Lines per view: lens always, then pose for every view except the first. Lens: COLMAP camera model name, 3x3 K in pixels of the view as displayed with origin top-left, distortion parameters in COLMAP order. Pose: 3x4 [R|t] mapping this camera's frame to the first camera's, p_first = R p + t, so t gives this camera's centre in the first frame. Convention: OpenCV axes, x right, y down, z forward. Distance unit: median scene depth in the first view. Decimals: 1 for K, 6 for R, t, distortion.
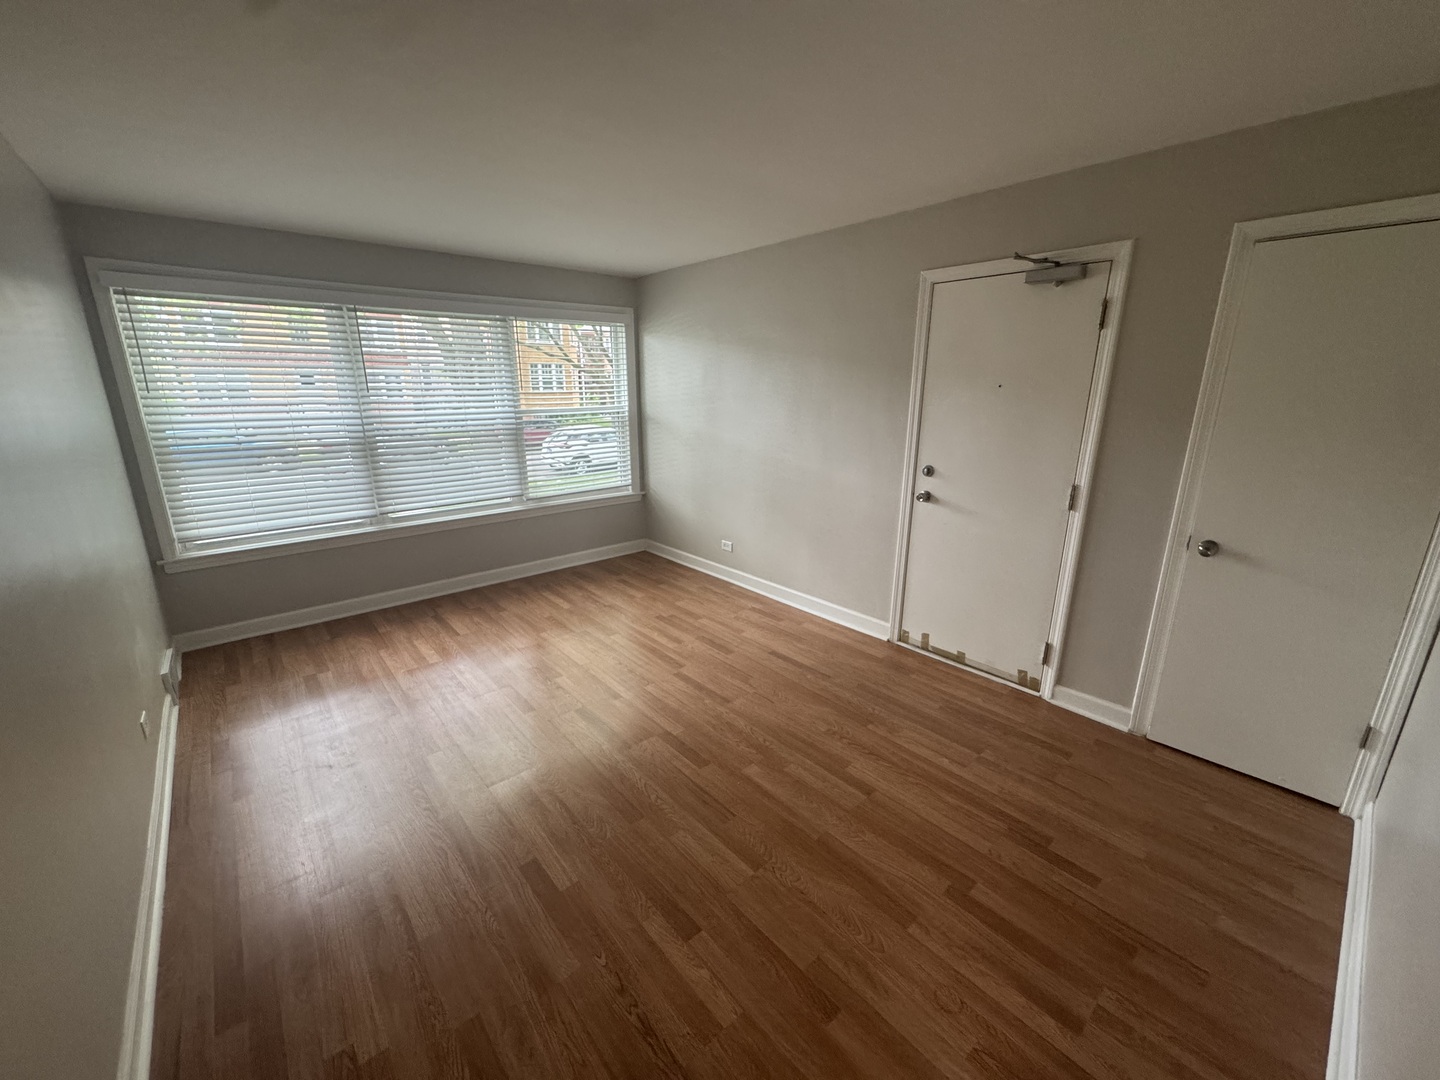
lens RADIAL K [[574.7, 0, 719.3], [0, 574.7, 543.2], [0, 0, 1]] dist [-0.008428, 0.000023]
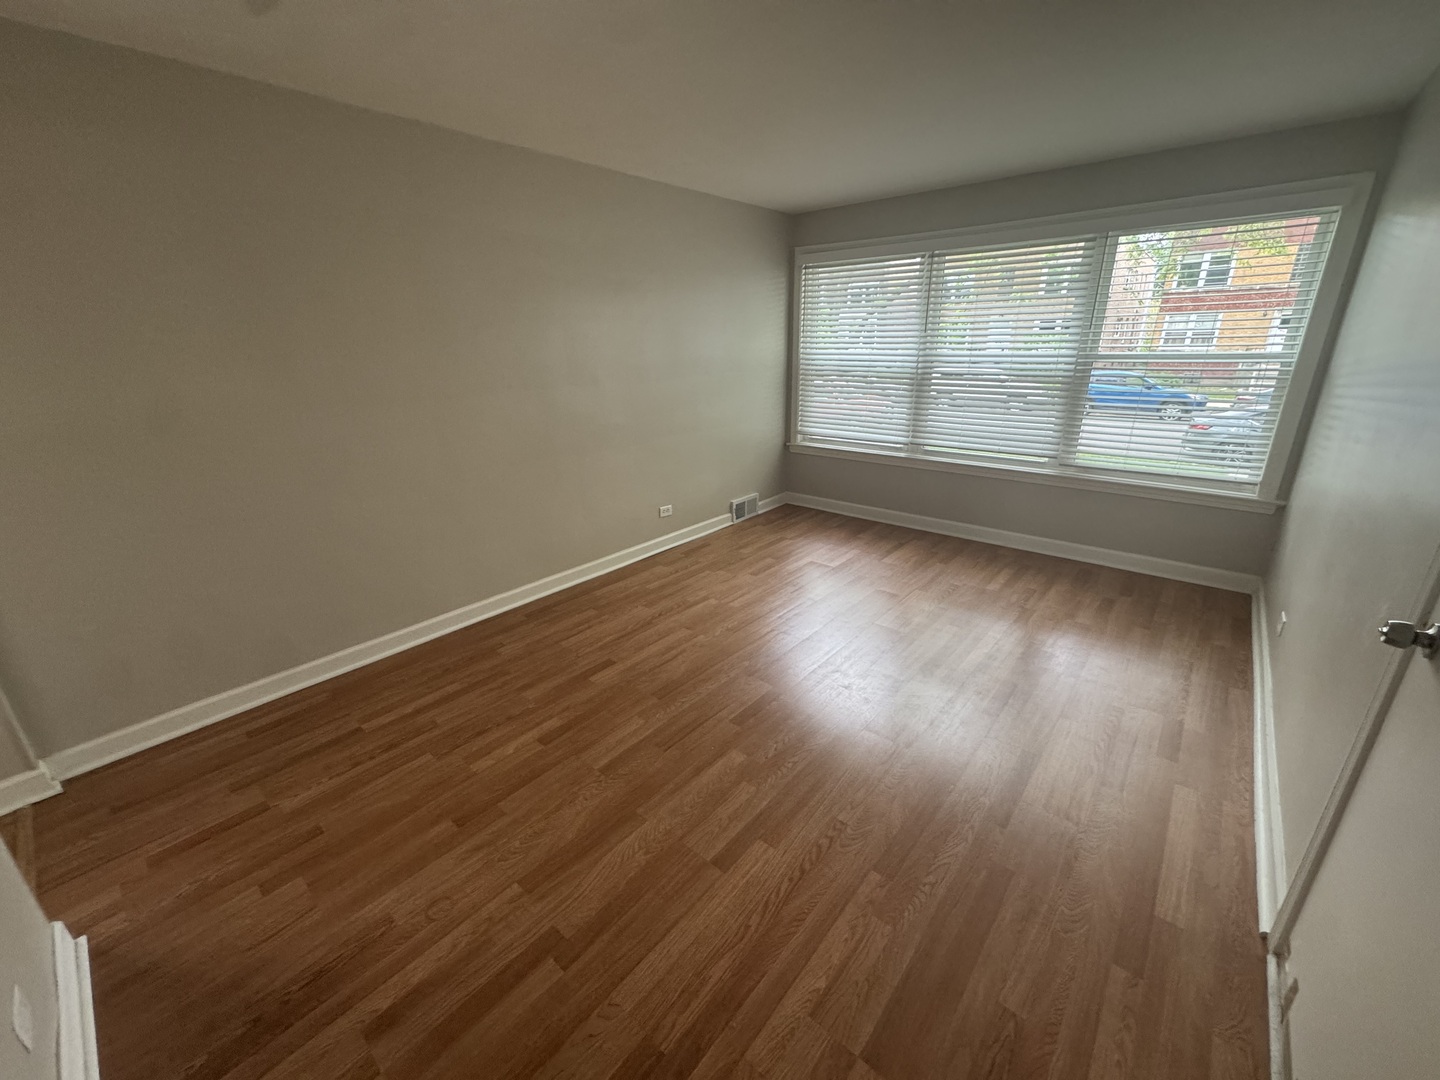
lens RADIAL K [[574.7, 0, 719.3], [0, 574.7, 543.2], [0, 0, 1]] dist [-0.008428, 0.000023]
pose [[0.143354, 0.328911, -0.933417, 0.557125], [-0.247770, 0.925050, 0.287910, -0.118990], [0.958154, 0.190000, 0.214104, 0.509981]]
